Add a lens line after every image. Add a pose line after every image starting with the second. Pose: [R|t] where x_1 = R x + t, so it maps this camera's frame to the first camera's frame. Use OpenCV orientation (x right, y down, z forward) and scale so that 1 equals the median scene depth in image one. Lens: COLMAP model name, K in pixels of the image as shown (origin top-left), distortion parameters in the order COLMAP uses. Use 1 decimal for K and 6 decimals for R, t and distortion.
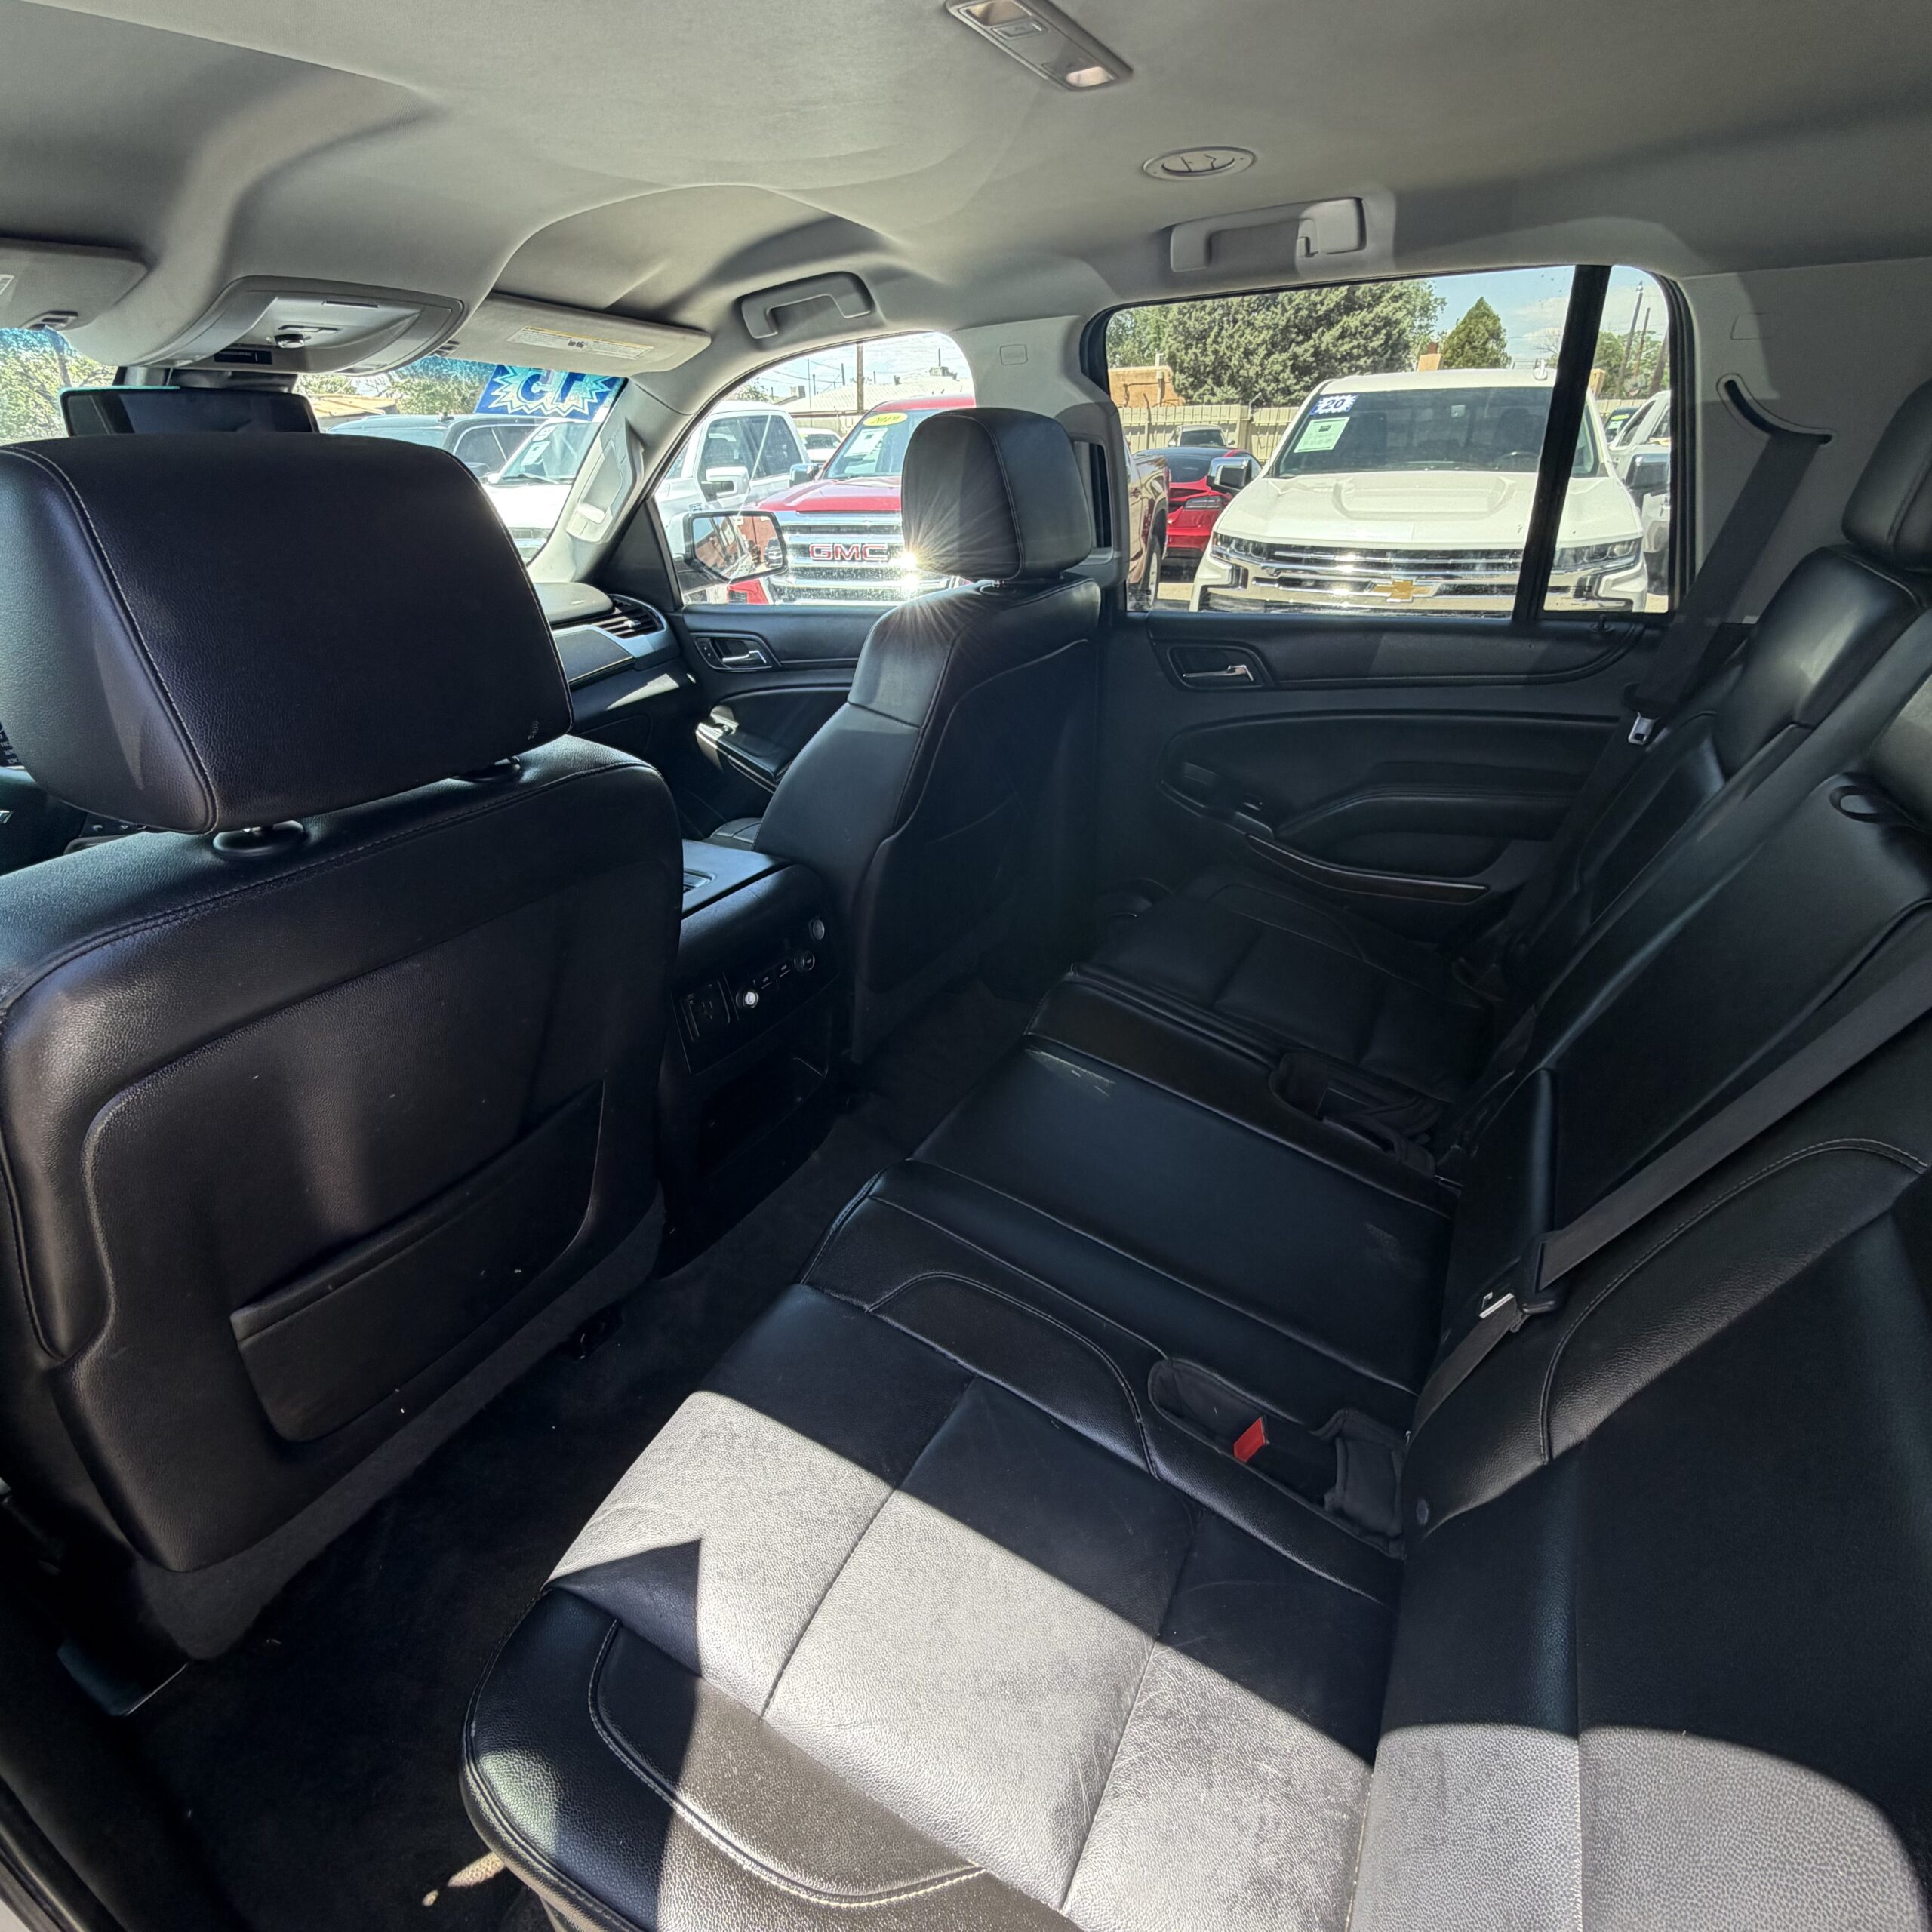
lens RADIAL K [[1028.9, 0, 966.0], [0, 1028.9, 966.0], [0, 0, 1]] dist [-0.001164, 0.002076]
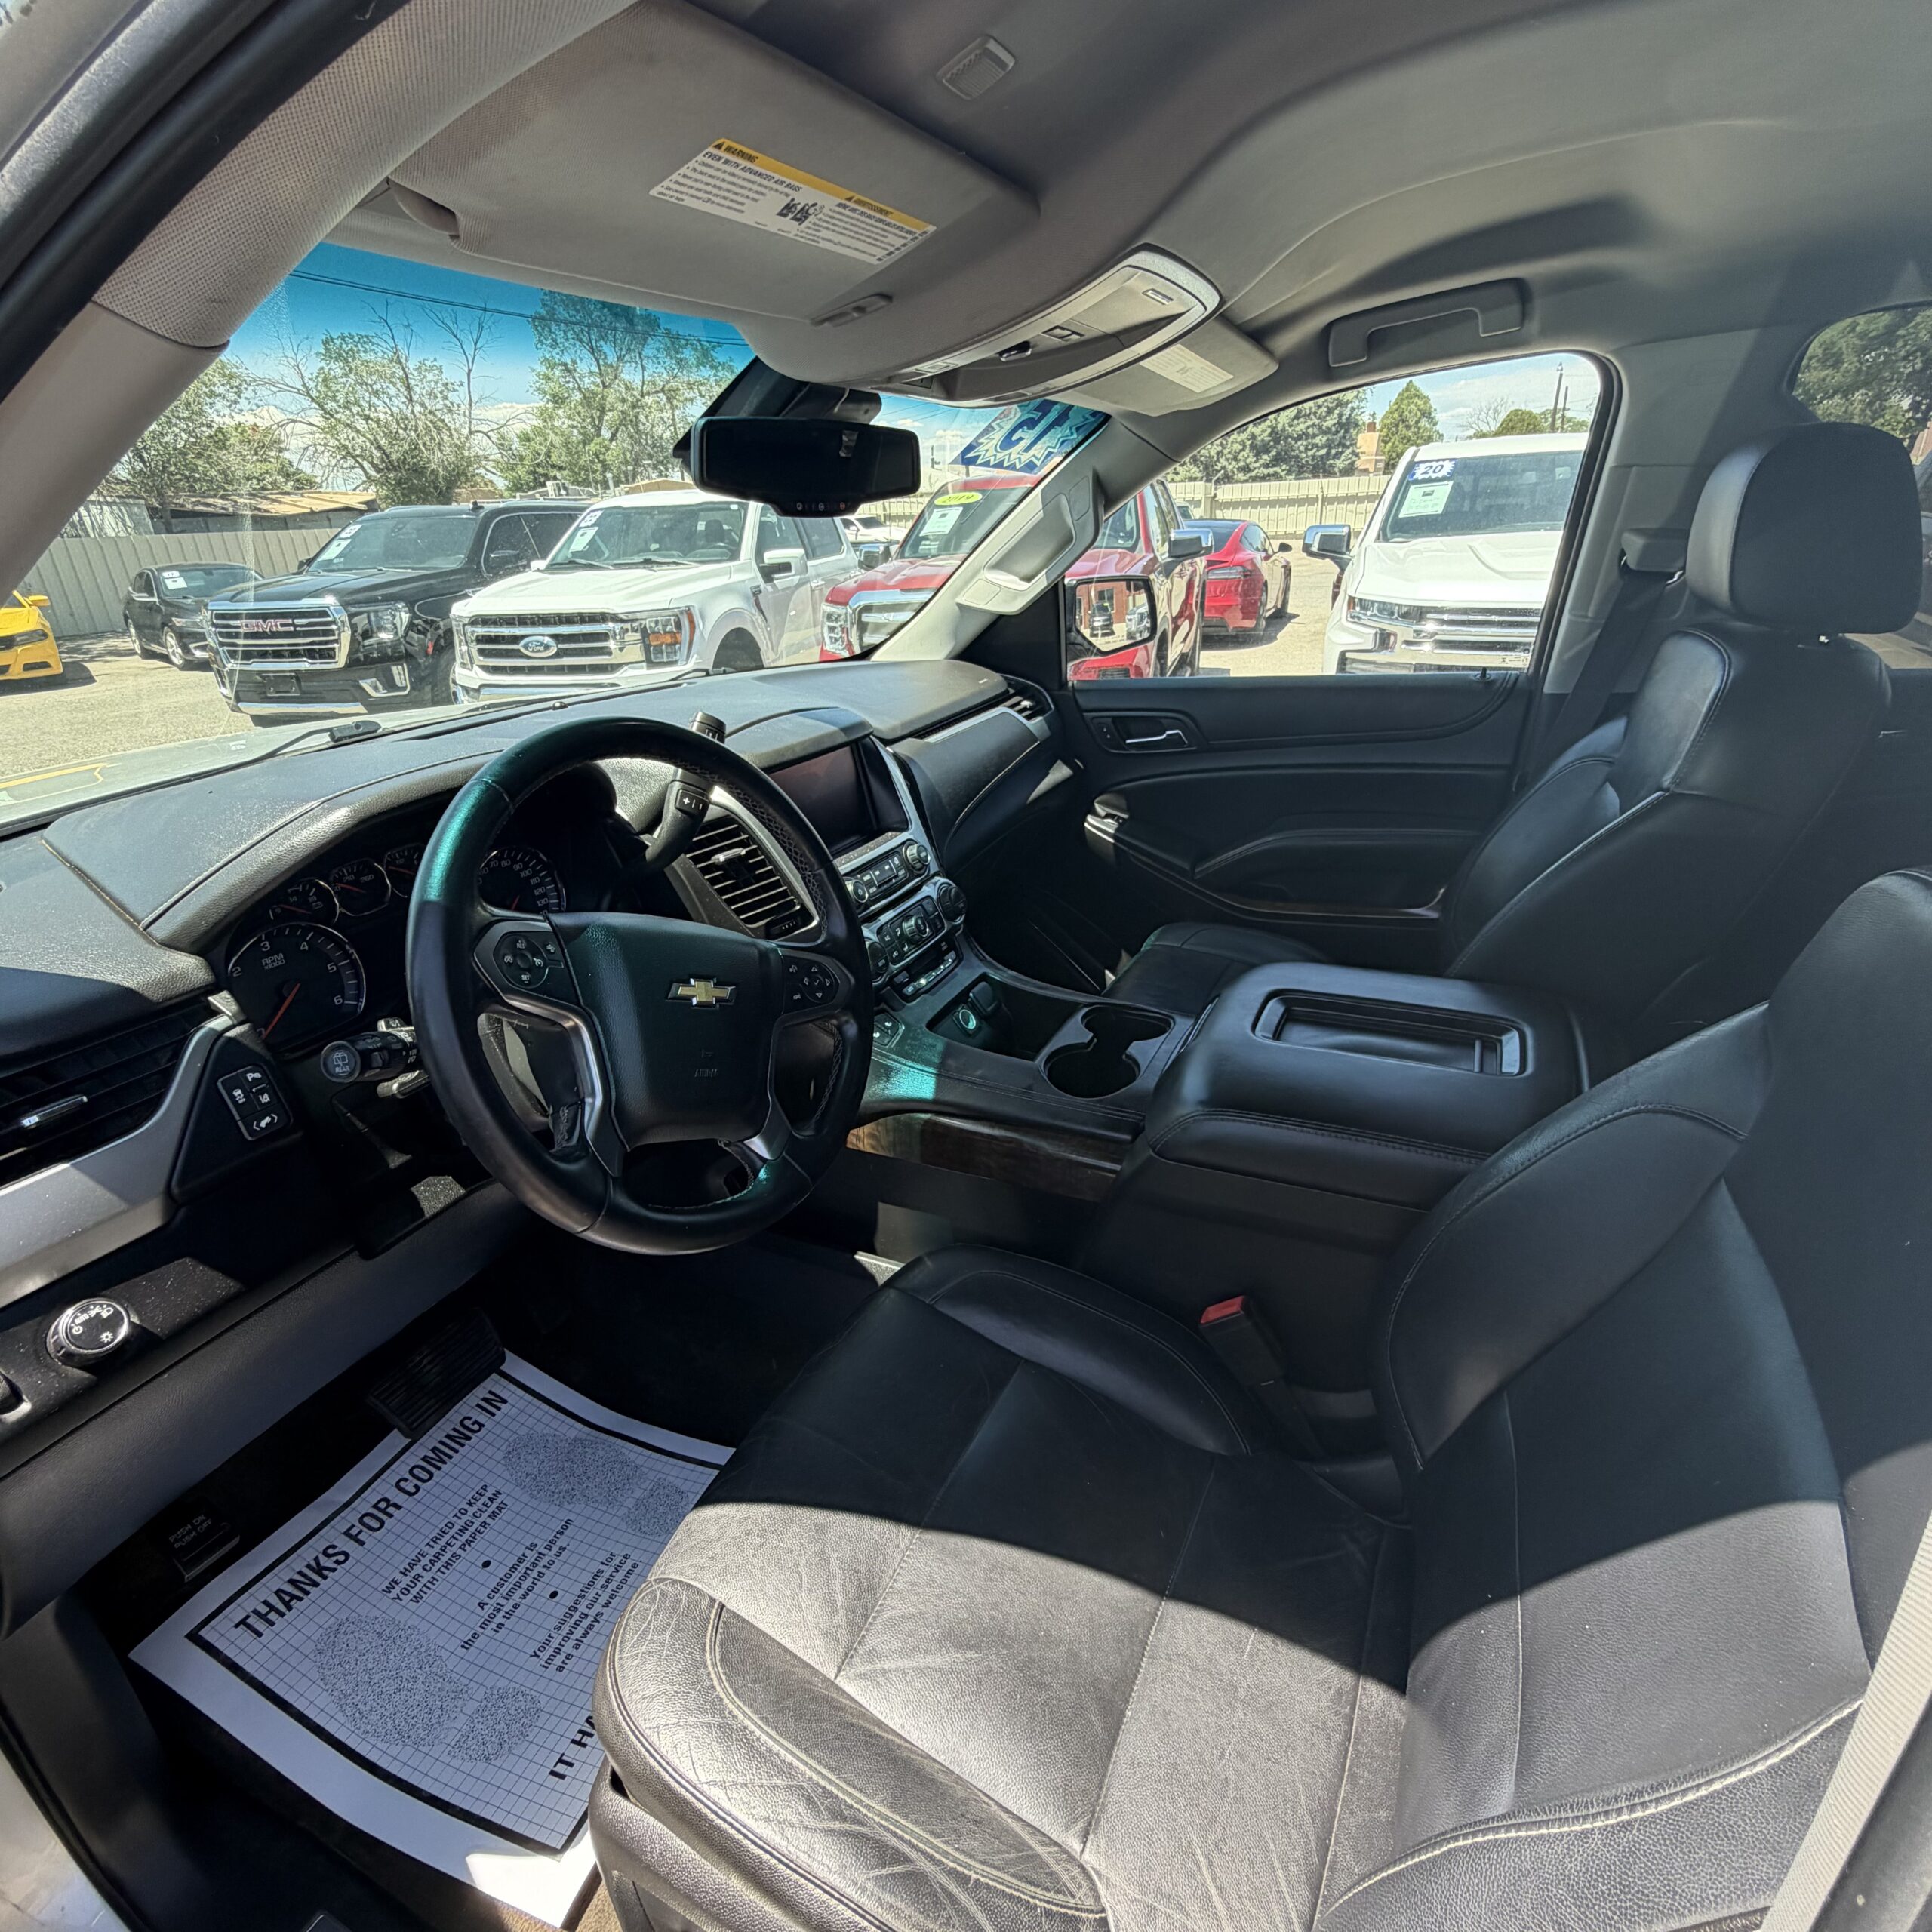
lens RADIAL K [[1028.9, 0, 966.0], [0, 1028.9, 966.0], [0, 0, 1]] dist [-0.001164, 0.002076]
pose [[0.997542, -0.045945, 0.052915, -0.131195], [0.049382, 0.996624, -0.065584, -0.018176], [-0.049723, 0.068036, 0.996443, 0.047555]]
